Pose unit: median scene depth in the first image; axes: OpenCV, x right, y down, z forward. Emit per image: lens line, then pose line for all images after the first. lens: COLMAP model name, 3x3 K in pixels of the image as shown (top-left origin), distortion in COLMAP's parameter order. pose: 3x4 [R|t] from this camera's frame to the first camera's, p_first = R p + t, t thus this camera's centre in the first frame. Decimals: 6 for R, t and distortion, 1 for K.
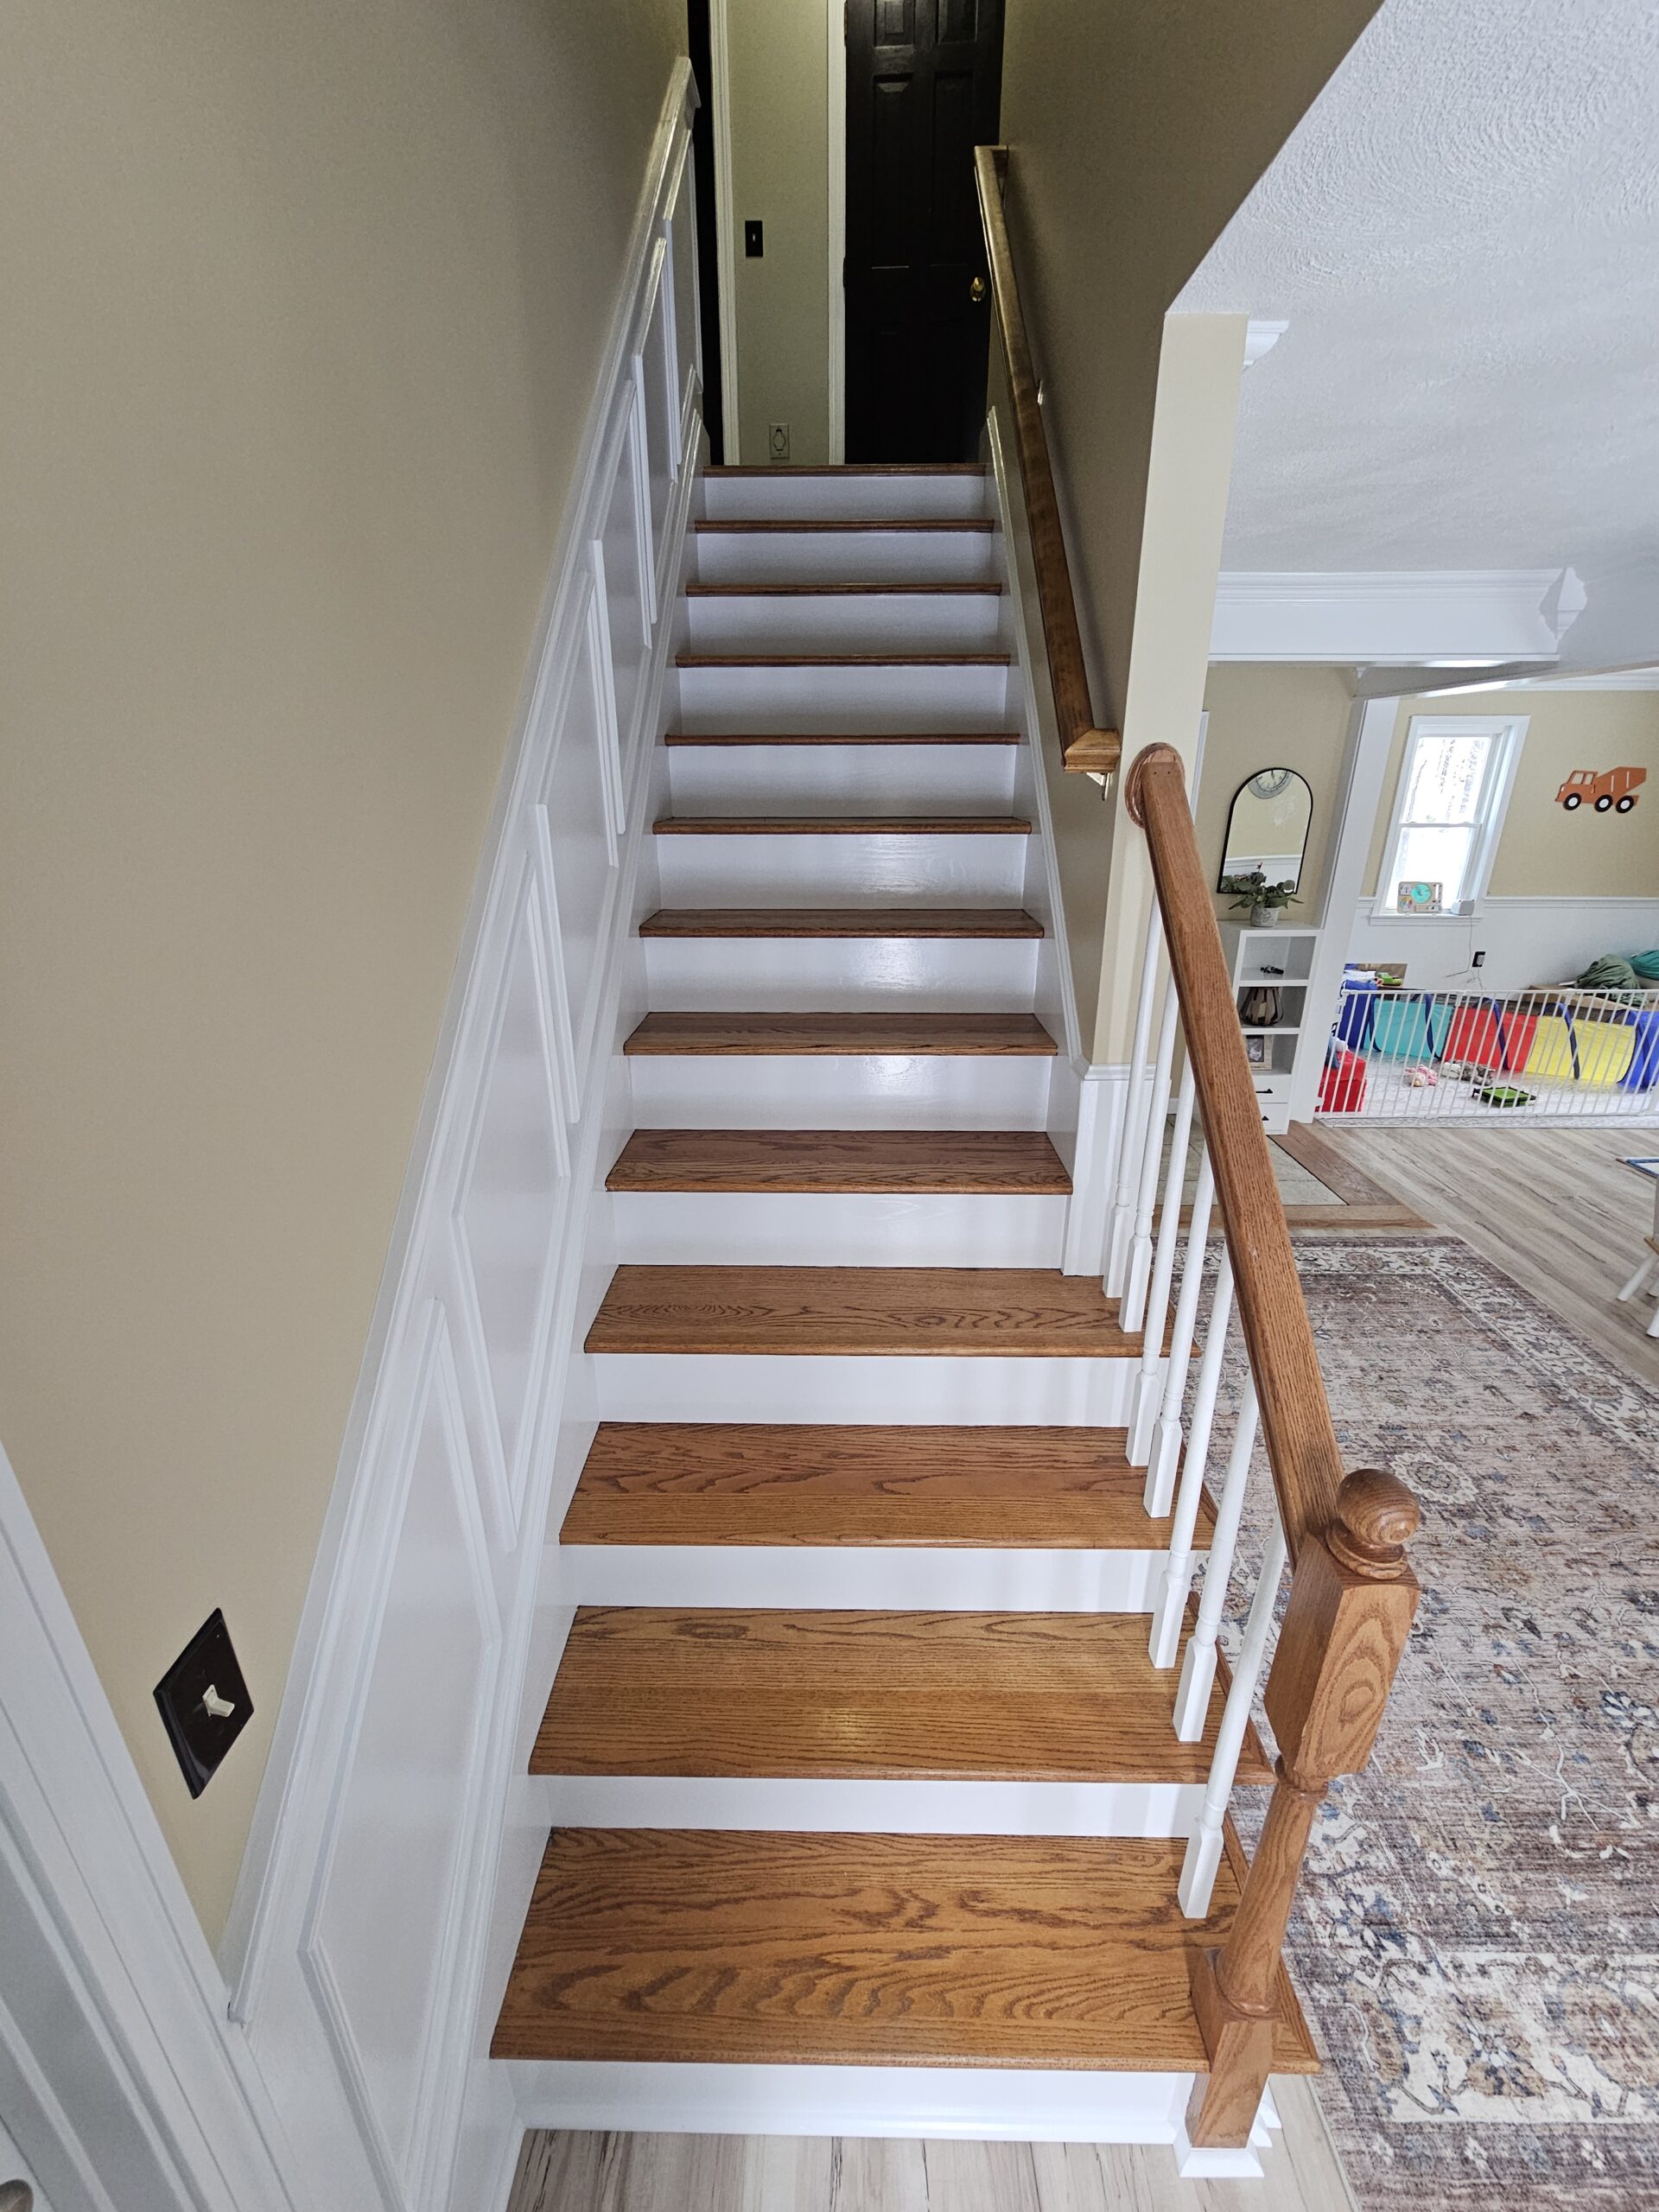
lens RADIAL K [[897.3, 0, 829.9], [0, 897.3, 1109.4], [0, 0, 1]] dist [-0.013113, 0.002667]
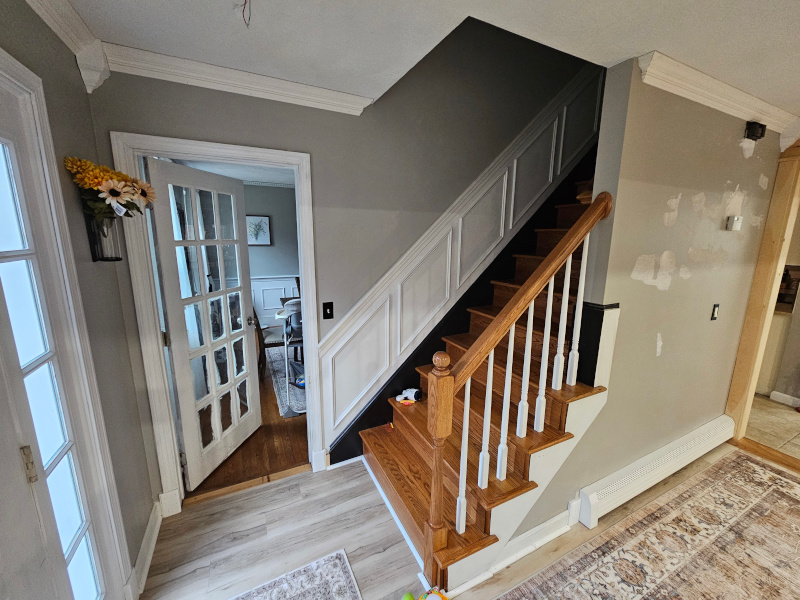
lens RADIAL K [[324.5, 0, 401.6], [0, 324.5, 300.3], [0, 0, 1]] dist [-0.013113, 0.002667]
pose [[0.459708, 0.183020, -0.869006, 1.106211], [-0.320304, 0.946841, 0.029971, 0.121024], [0.828296, 0.264568, 0.493892, 0.008225]]
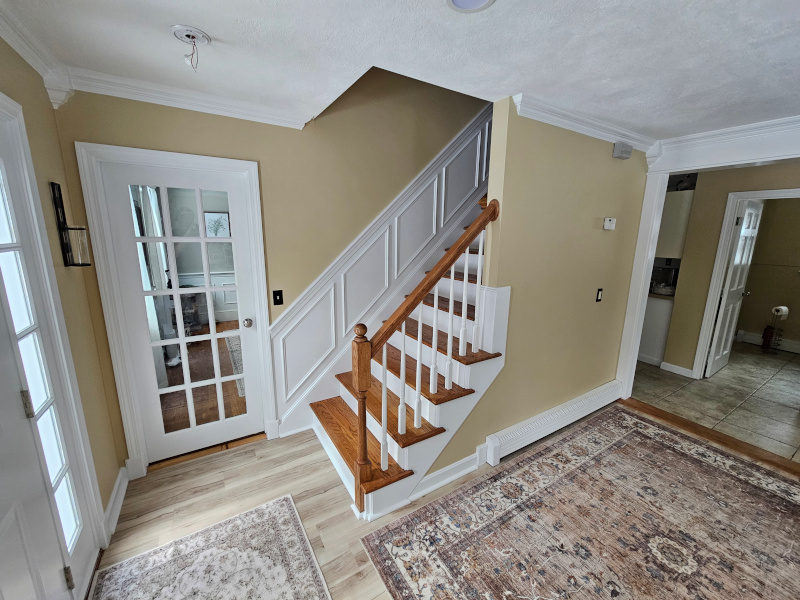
lens RADIAL K [[324.5, 0, 402.5], [0, 324.5, 298.8], [0, 0, 1]] dist [-0.013113, 0.002667]
pose [[0.538256, 0.180395, -0.823249, 1.431066], [-0.308231, 0.951286, 0.006924, 0.108887], [0.784394, 0.250024, 0.567639, 0.022641]]
